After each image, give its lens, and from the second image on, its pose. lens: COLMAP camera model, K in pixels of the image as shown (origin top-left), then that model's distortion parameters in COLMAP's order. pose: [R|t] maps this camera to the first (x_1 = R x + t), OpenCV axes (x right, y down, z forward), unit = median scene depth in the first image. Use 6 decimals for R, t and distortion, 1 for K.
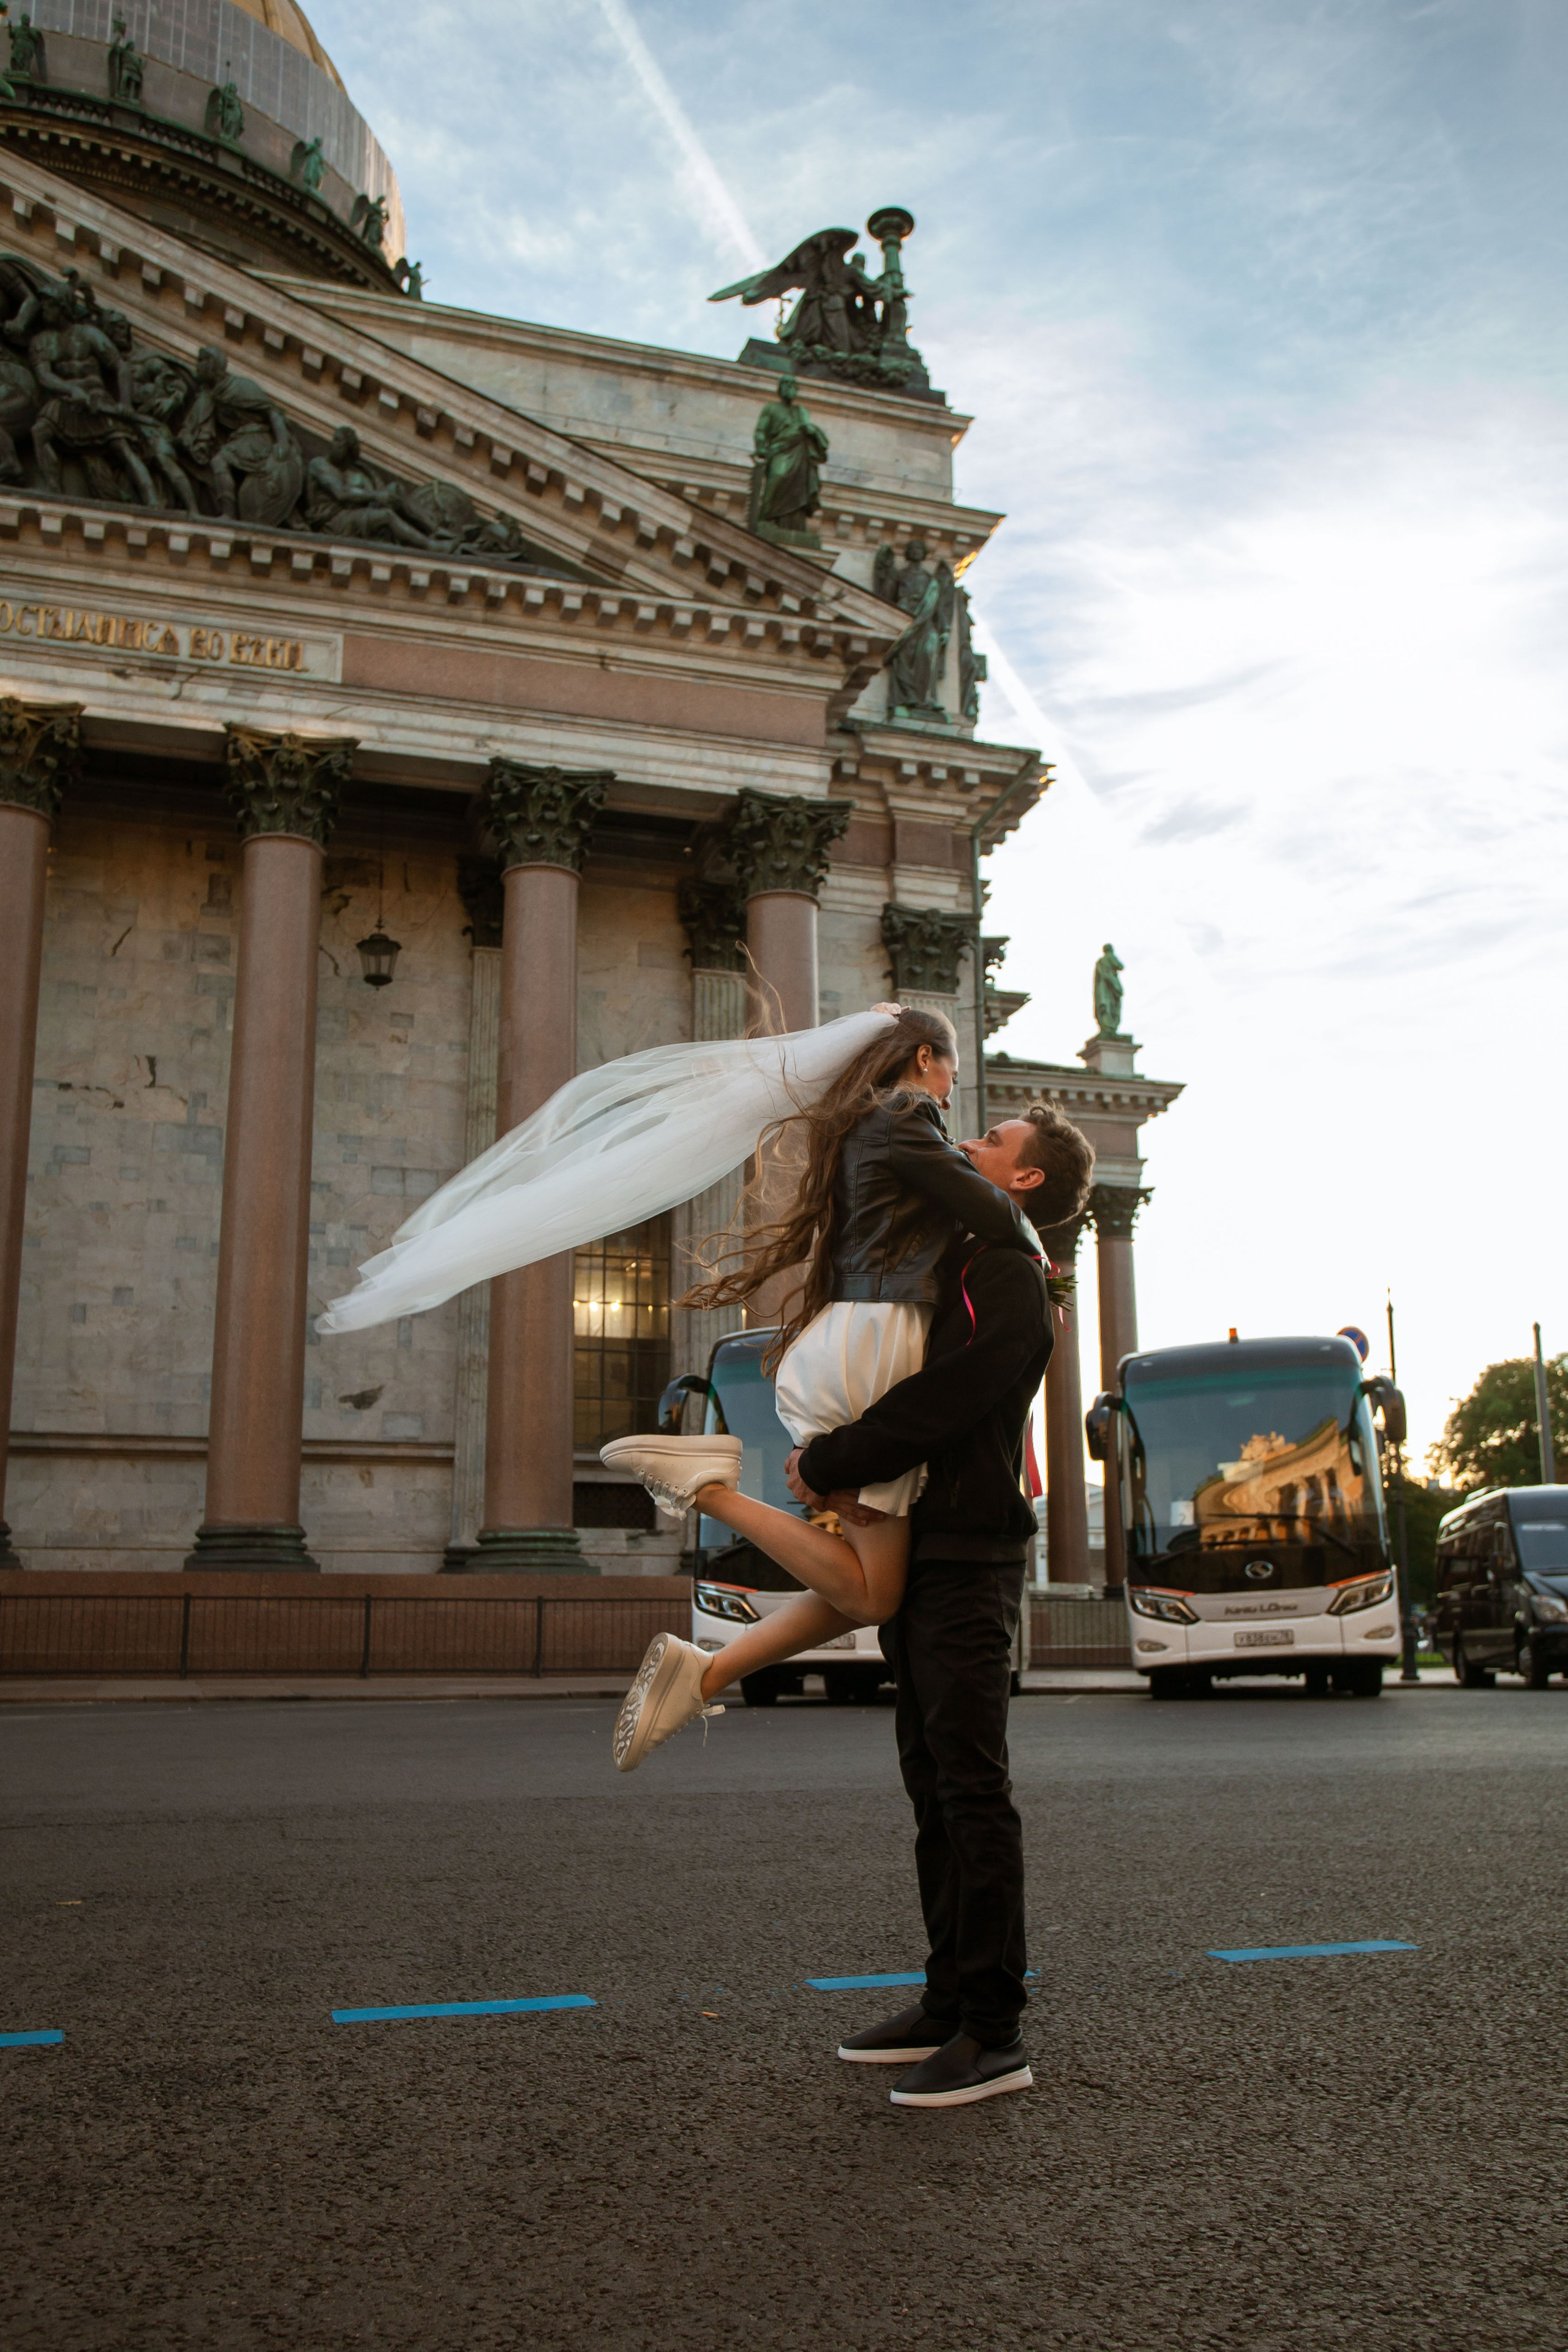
lens RADIAL K [[2173.3, 0, 784.0], [0, 2173.3, 1176.0], [0, 0, 1]] dist [-0.001953, 0.123551]
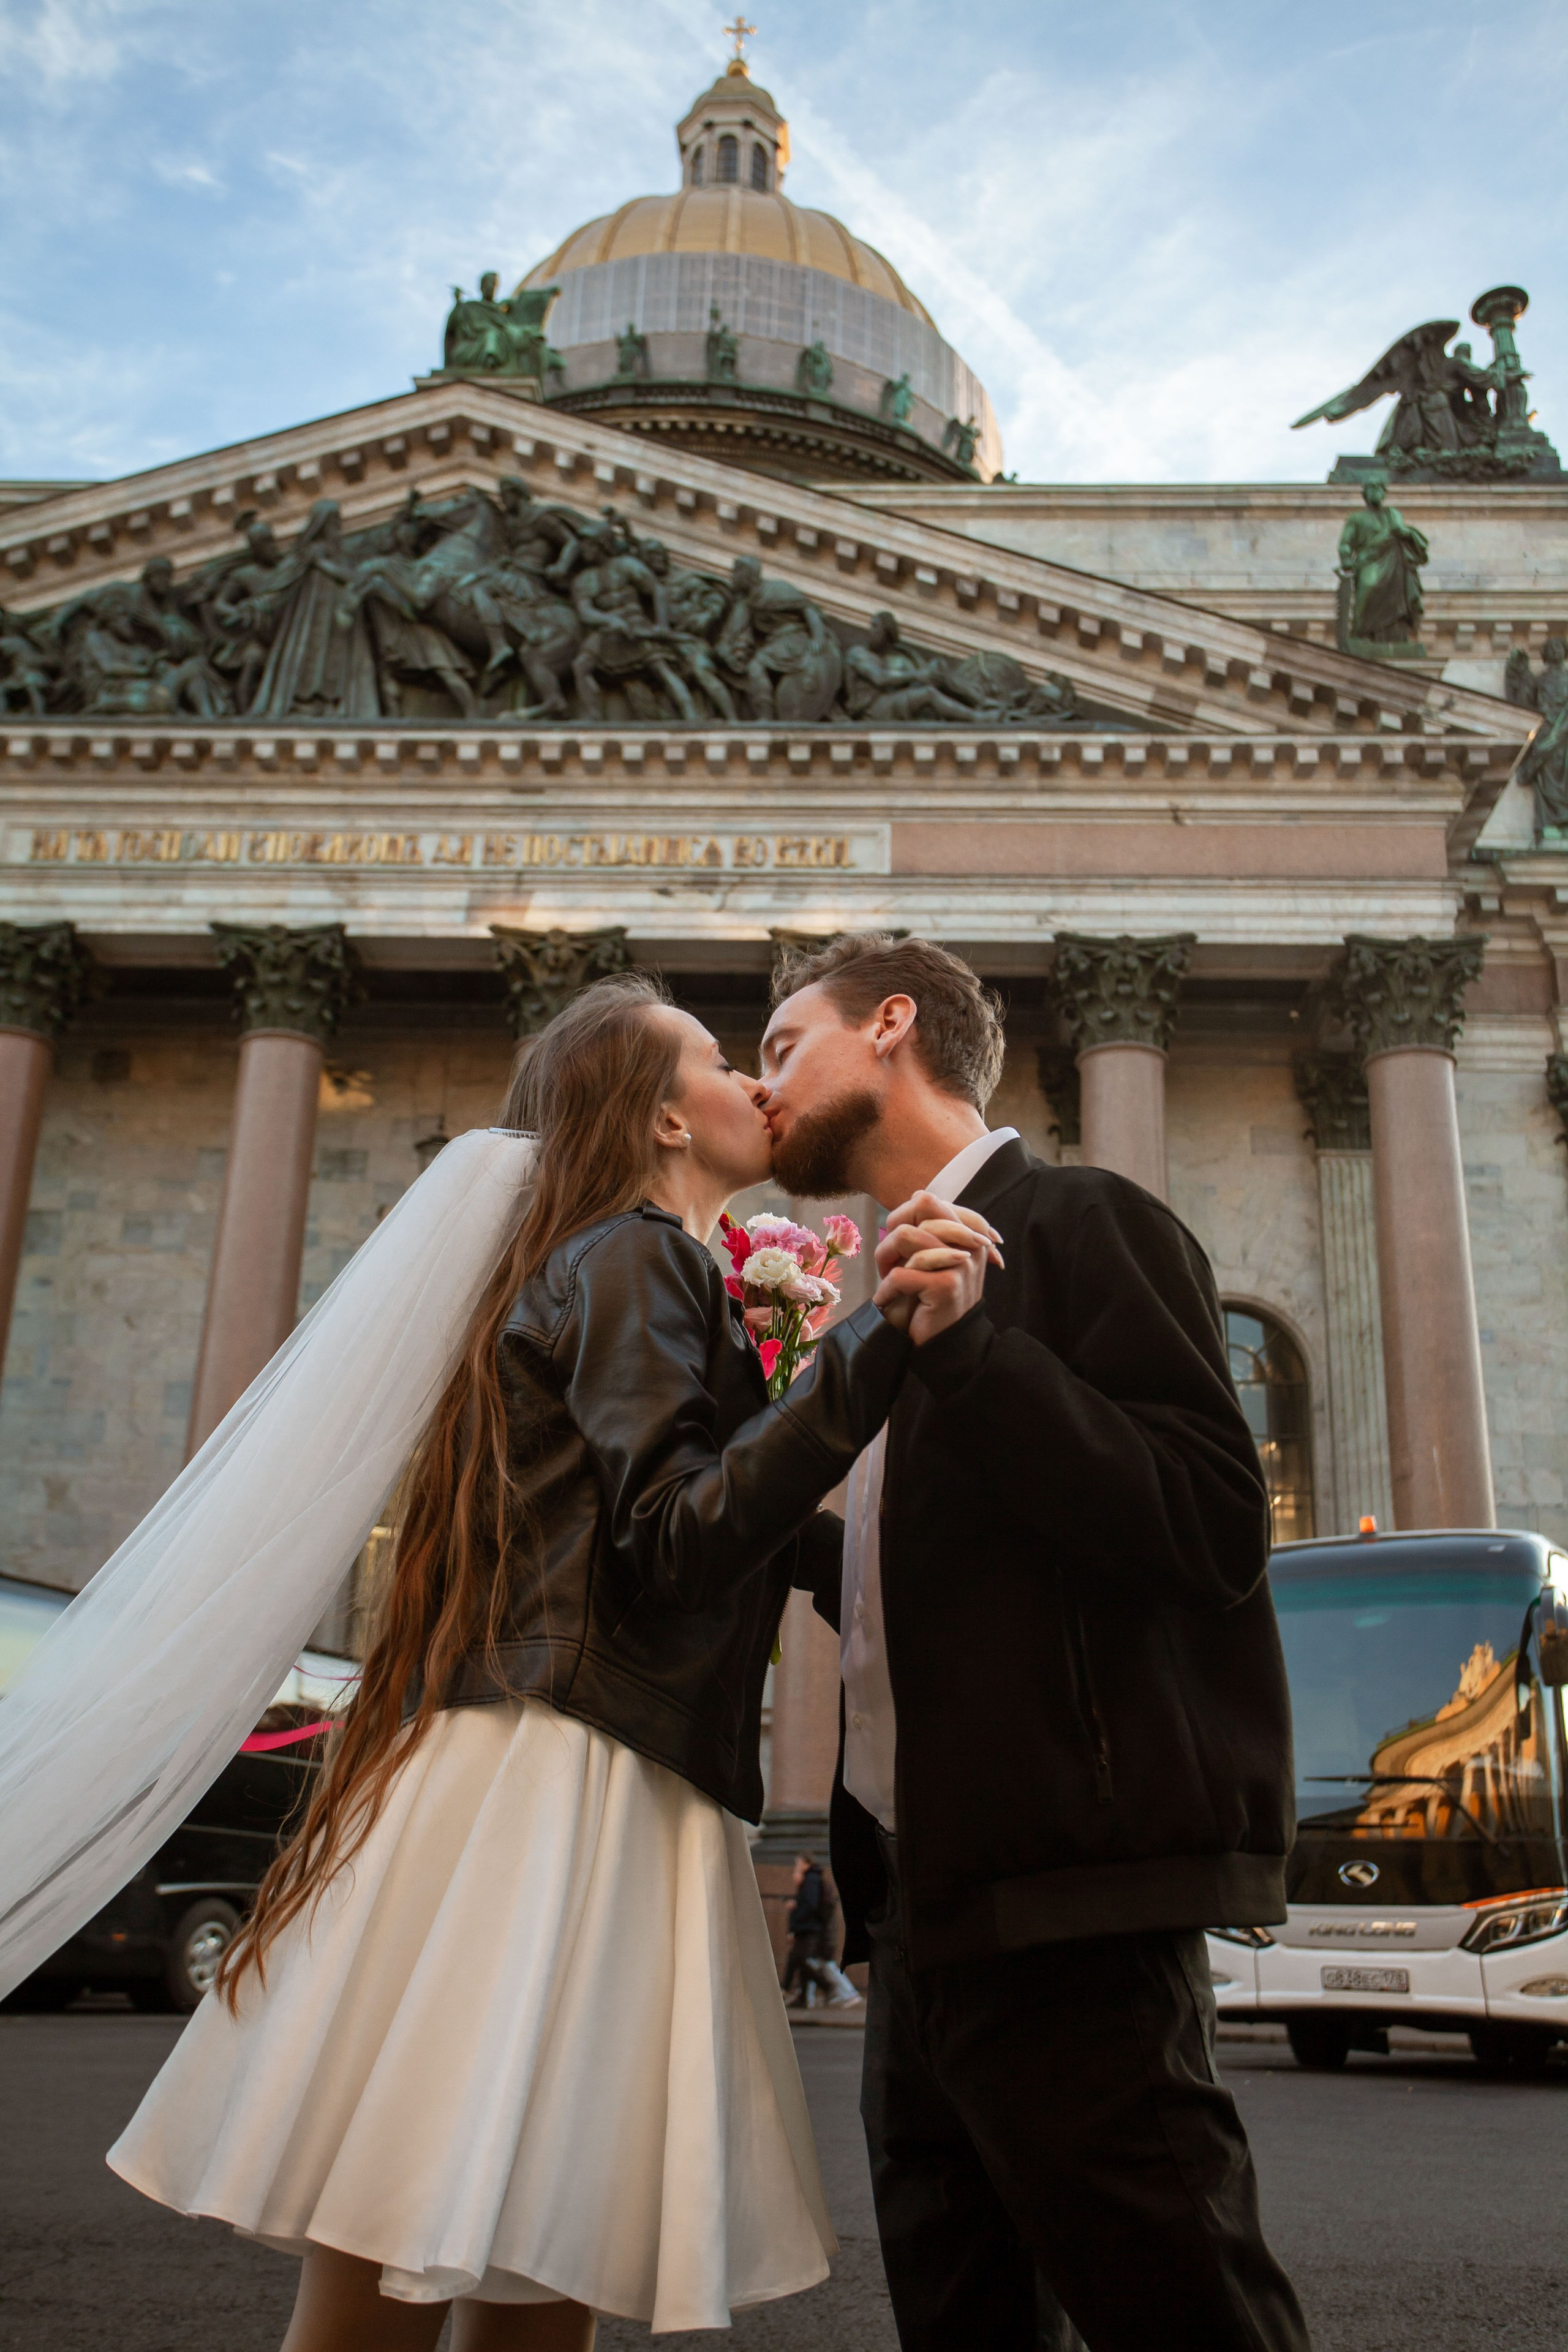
lens RADIAL K [[2215.0, 0, 784.8], [0, 2215.0, 1141.5], [0, 0, 1]] dist [-0.000057, 0.132853]
pose [[0.936920, -0.089489, -0.337894, 0.061048], [0.042219, 0.988567, -0.144751, 0.020446], [0.346985, 0.121355, 0.929986, 0.113661]]
